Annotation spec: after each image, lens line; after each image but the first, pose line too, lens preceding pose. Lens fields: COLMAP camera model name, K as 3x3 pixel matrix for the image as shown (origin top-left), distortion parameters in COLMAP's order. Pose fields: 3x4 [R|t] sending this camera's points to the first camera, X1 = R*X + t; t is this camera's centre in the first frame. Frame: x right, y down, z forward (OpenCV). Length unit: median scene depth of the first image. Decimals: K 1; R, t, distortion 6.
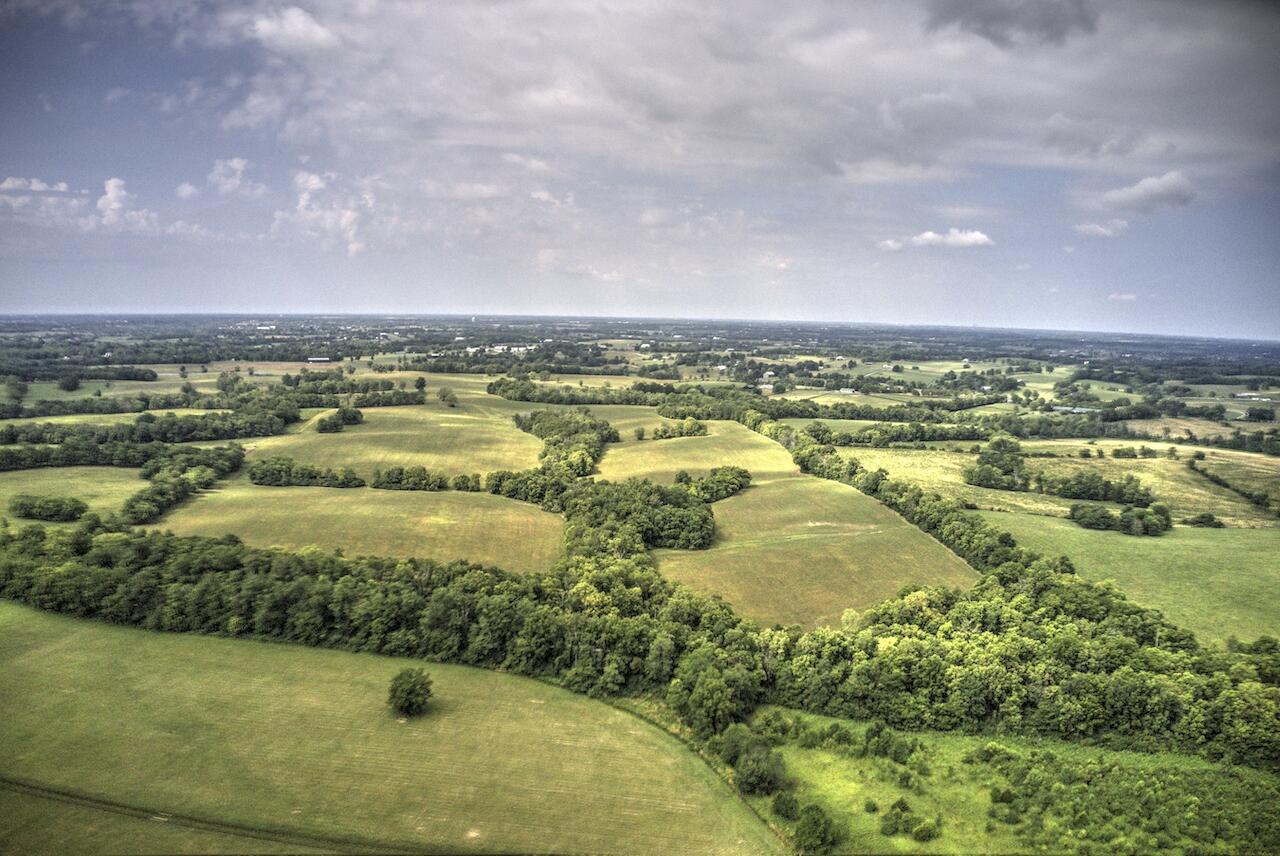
lens RADIAL K [[1016.5, 0, 640.0], [0, 1016.5, 428.0], [0, 0, 1]] dist [-0.184162, 0.013957]
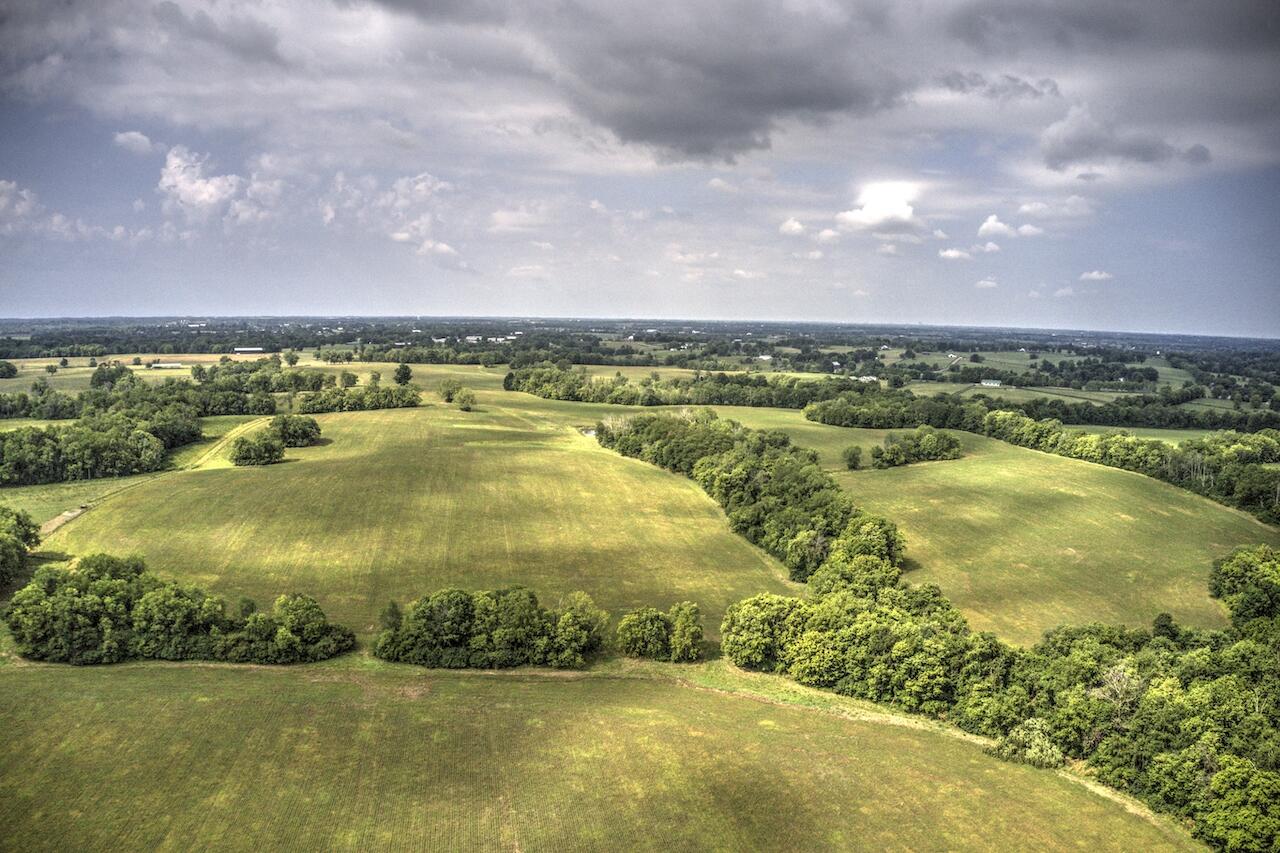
lens RADIAL K [[1016.5, 0, 640.0], [0, 1016.5, 426.5], [0, 0, 1]] dist [-0.184162, 0.013957]
pose [[0.998221, -0.010848, 0.058623, -0.119090], [0.011006, 0.999937, -0.002385, -0.009132], [-0.058594, 0.003026, 0.998277, 0.398043]]
